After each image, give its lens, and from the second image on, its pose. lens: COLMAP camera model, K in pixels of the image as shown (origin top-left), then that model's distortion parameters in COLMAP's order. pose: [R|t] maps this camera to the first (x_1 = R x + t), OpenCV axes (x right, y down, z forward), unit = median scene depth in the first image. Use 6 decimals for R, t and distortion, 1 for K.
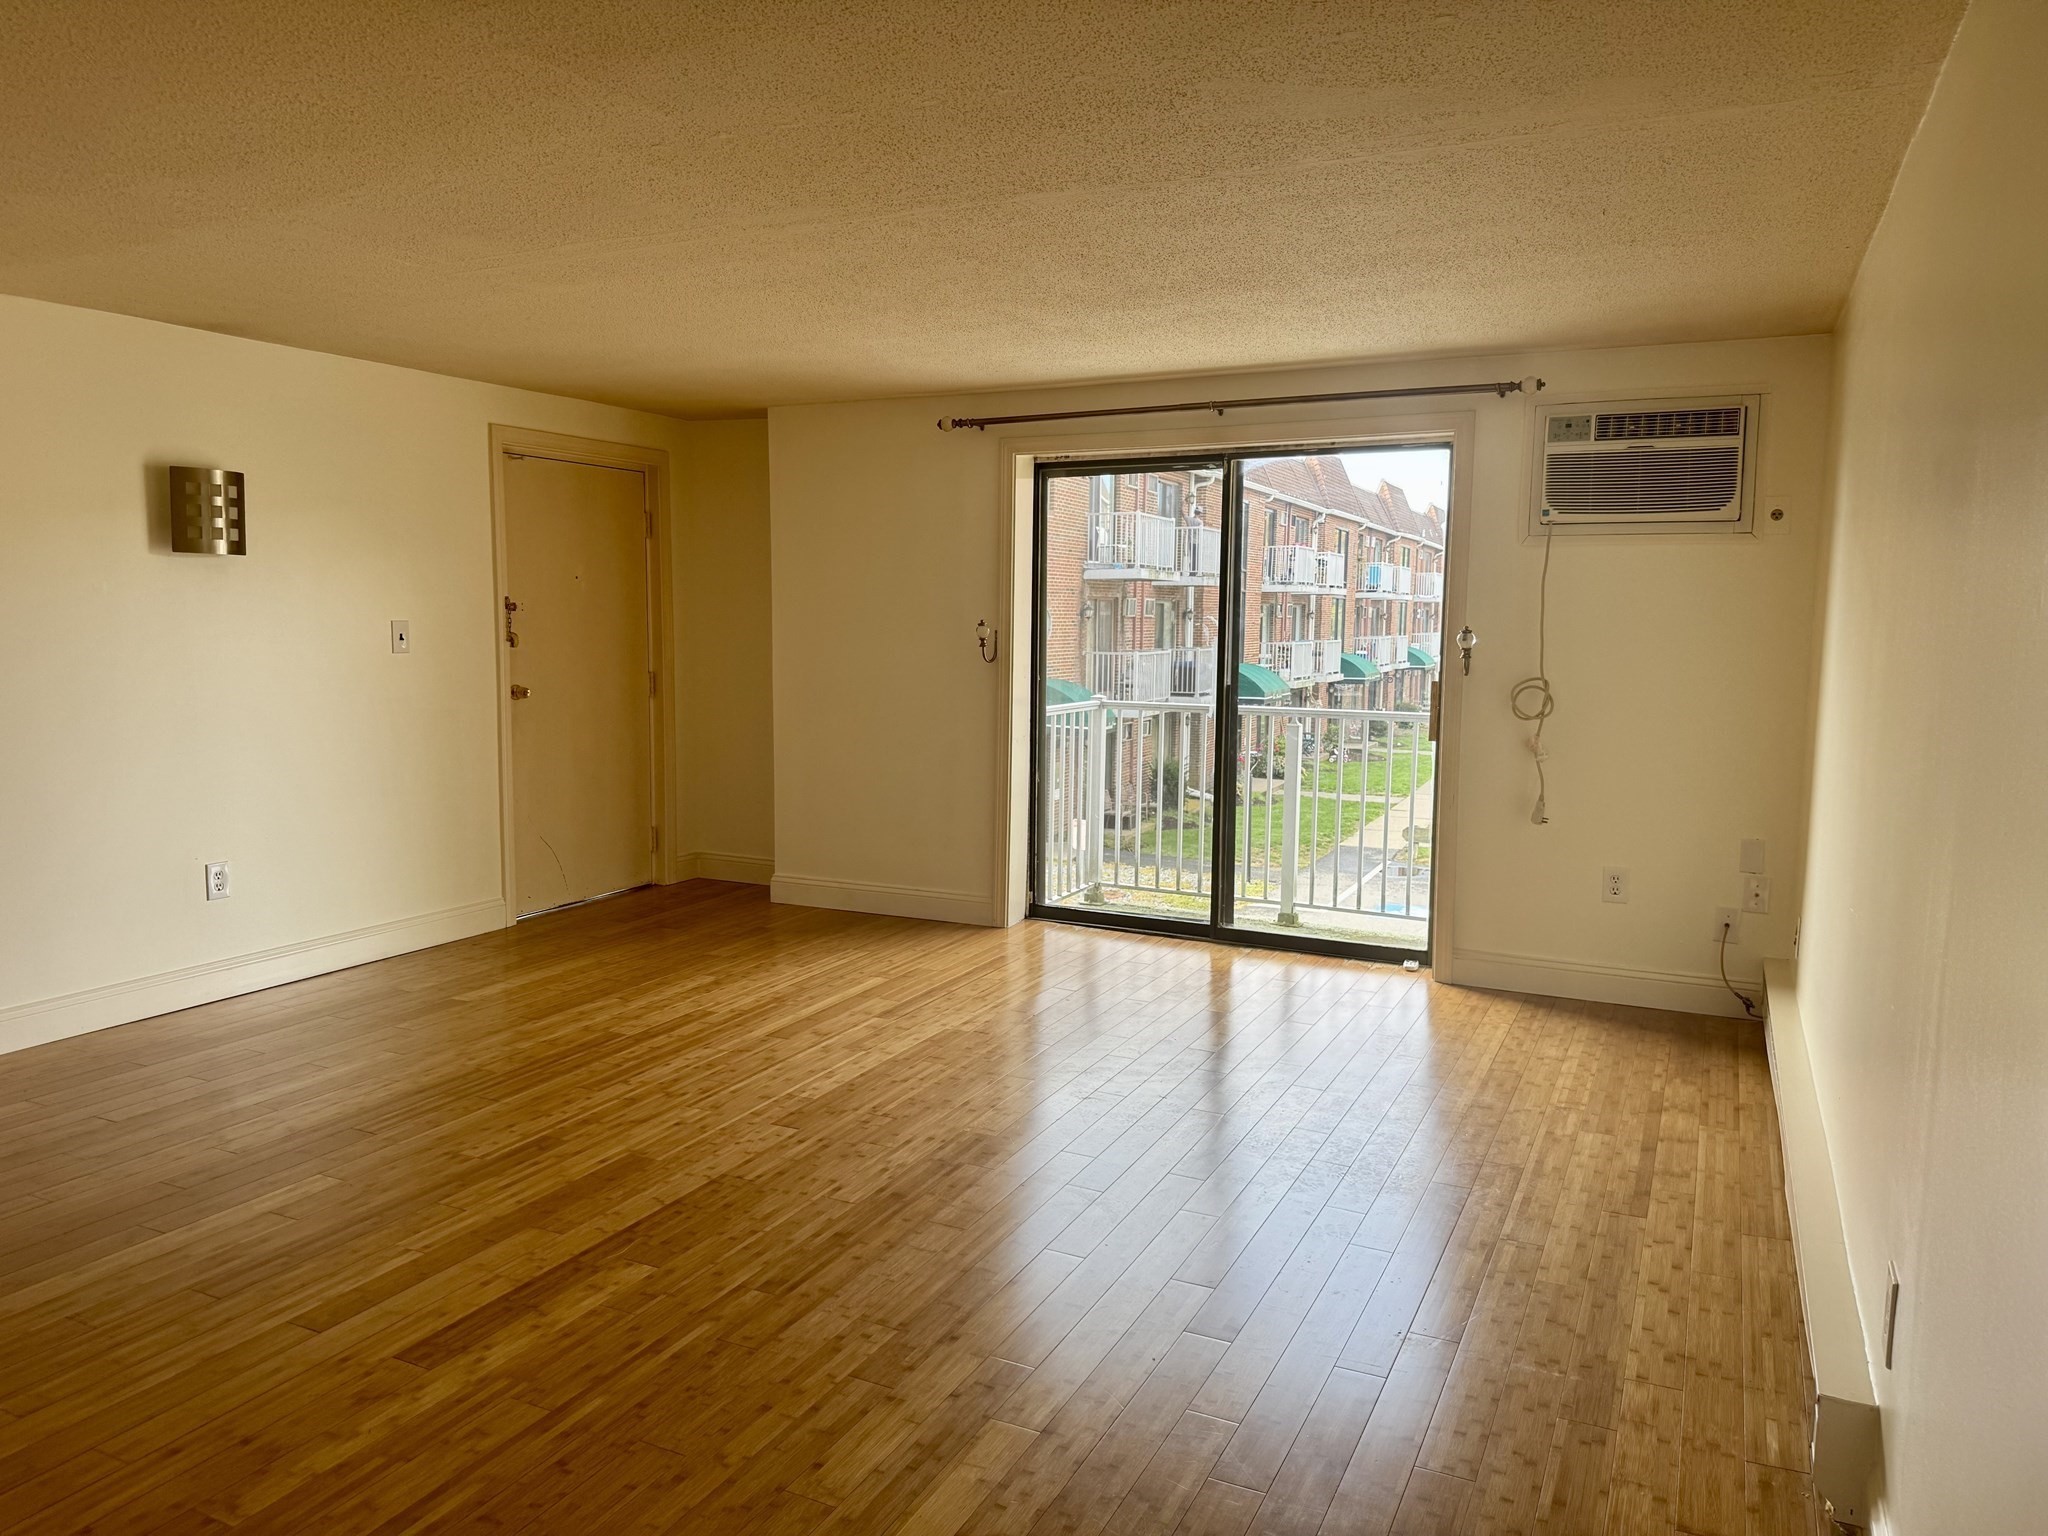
lens RADIAL K [[1428.9, 0, 1024.0], [0, 1428.9, 768.0], [0, 0, 1]] dist [0.189218, -0.354572]
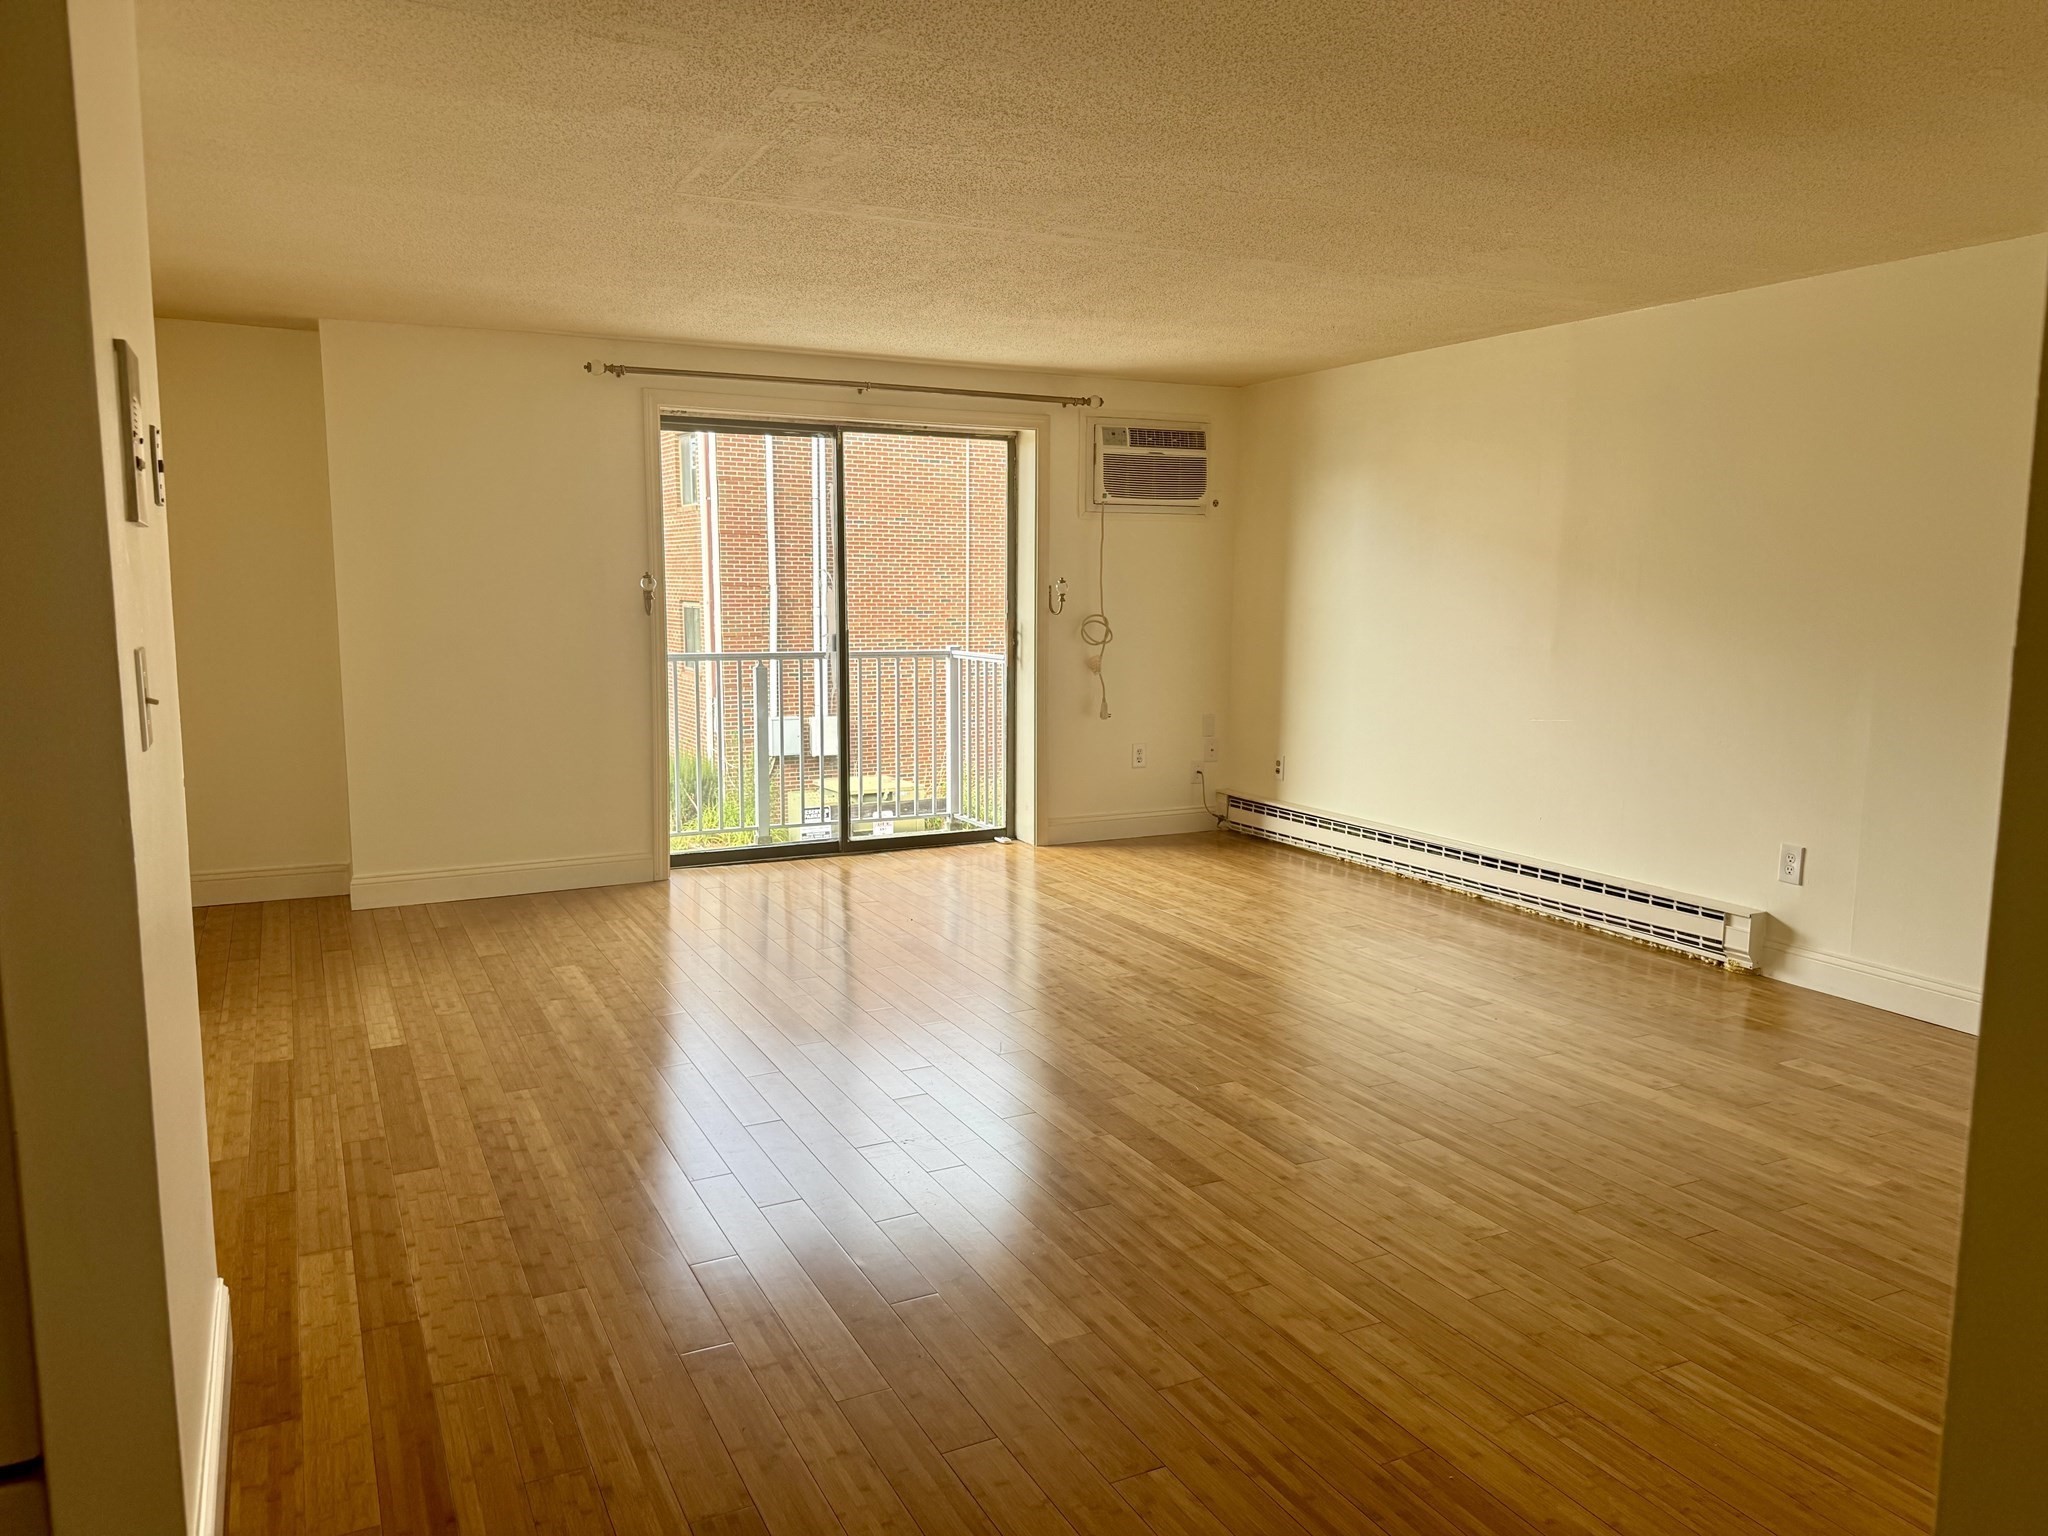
lens RADIAL K [[1428.9, 0, 1024.0], [0, 1428.9, 768.0], [0, 0, 1]] dist [0.189218, -0.354572]
pose [[0.605846, -0.111772, 0.787692, -0.834953], [0.089222, 0.993382, 0.072336, -0.022837], [-0.790563, 0.026455, 0.611808, 0.231724]]
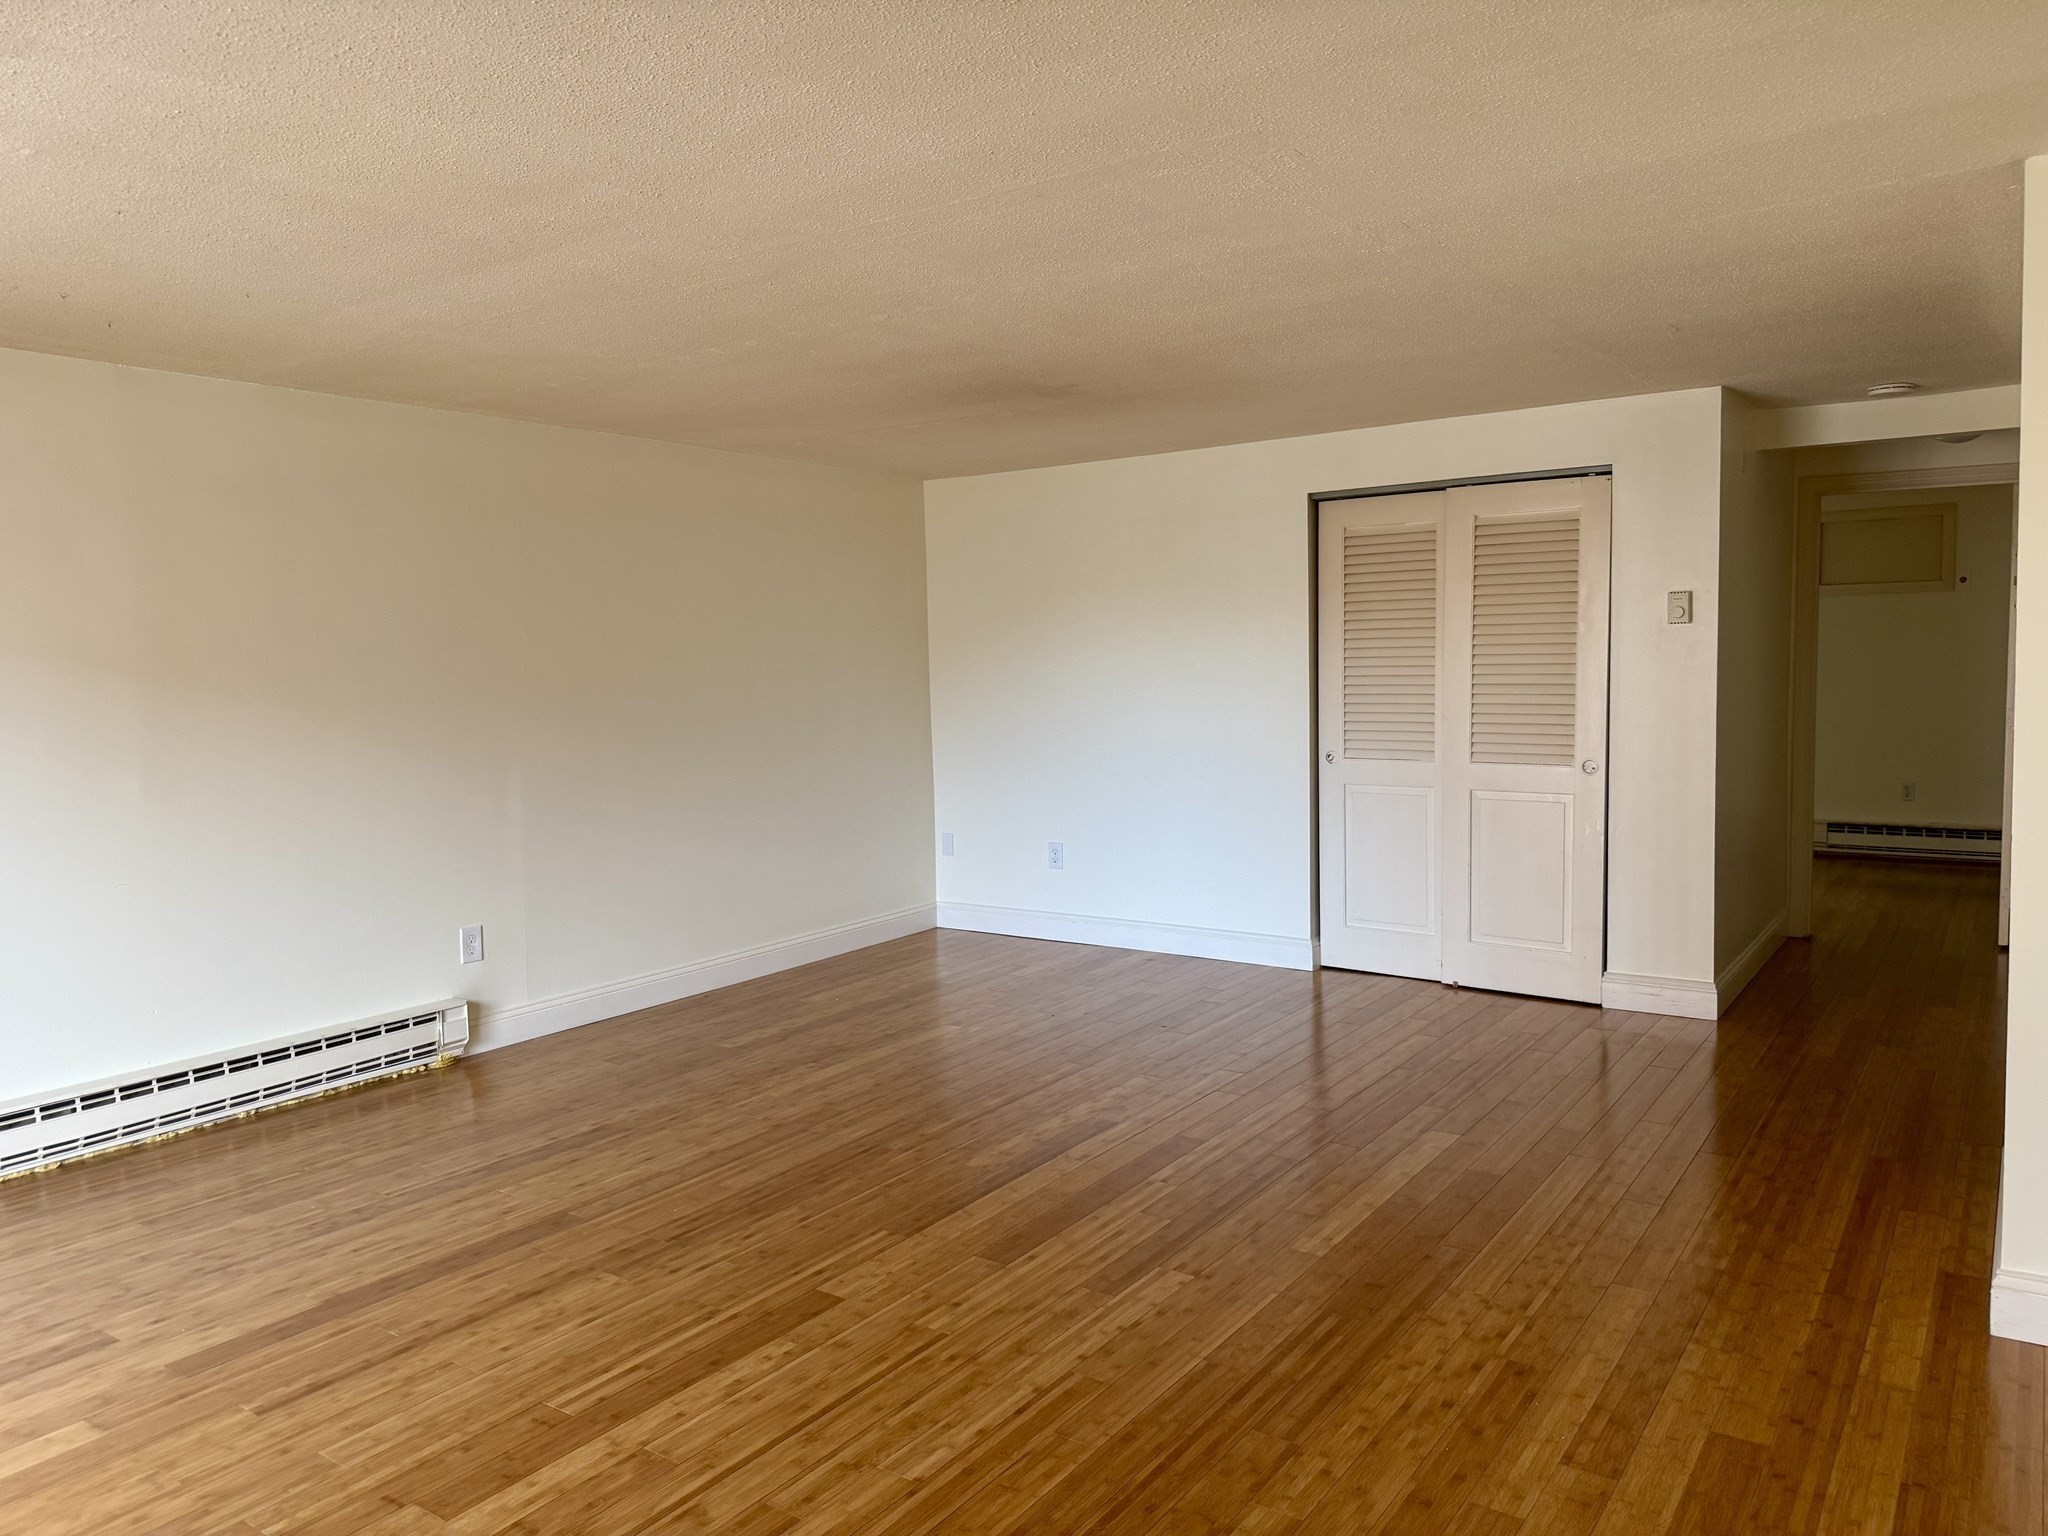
lens RADIAL K [[1418.3, 0, 1024.0], [0, 1418.3, 768.0], [0, 0, 1]] dist [0.037887, -0.055574]
pose [[-0.986686, 0.002412, 0.162616, -0.323331], [0.033448, 0.981524, 0.188390, -0.154403], [-0.159157, 0.191321, -0.968538, 1.361824]]
